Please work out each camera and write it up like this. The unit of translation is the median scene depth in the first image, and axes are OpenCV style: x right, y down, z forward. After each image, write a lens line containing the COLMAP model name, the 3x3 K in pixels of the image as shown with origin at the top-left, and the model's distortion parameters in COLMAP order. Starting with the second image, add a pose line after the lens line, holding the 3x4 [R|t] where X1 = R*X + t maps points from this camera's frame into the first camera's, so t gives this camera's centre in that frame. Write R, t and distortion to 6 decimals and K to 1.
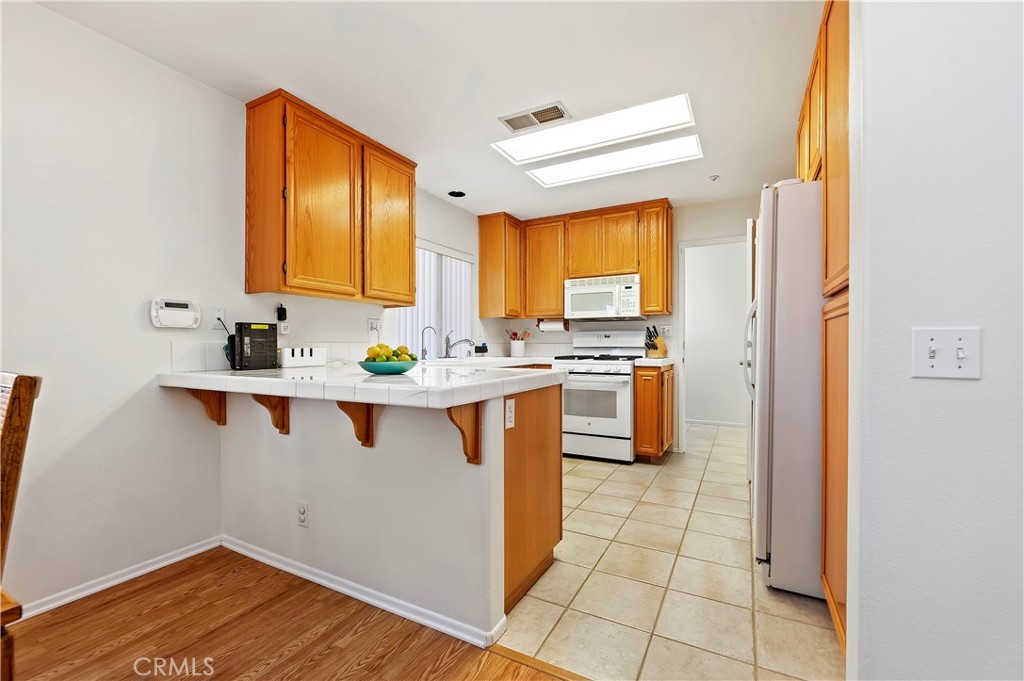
lens RADIAL K [[427.2, 0, 515.1], [0, 427.2, 348.9], [0, 0, 1]] dist [0.002266, -0.000018]
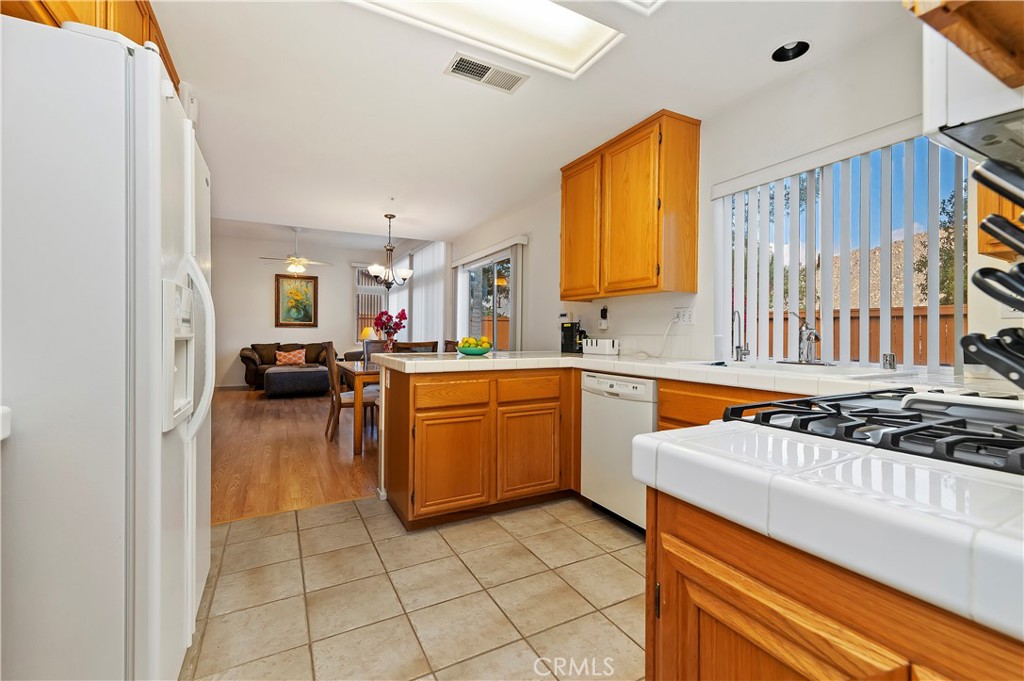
lens RADIAL K [[427.2, 0, 511.7], [0, 427.2, 332.2], [0, 0, 1]] dist [0.002266, -0.000018]
pose [[-0.544292, -0.011960, -0.838811, 0.798881], [-0.018940, 0.999819, -0.001966, -0.019477], [0.838682, 0.014817, -0.544420, 1.650760]]
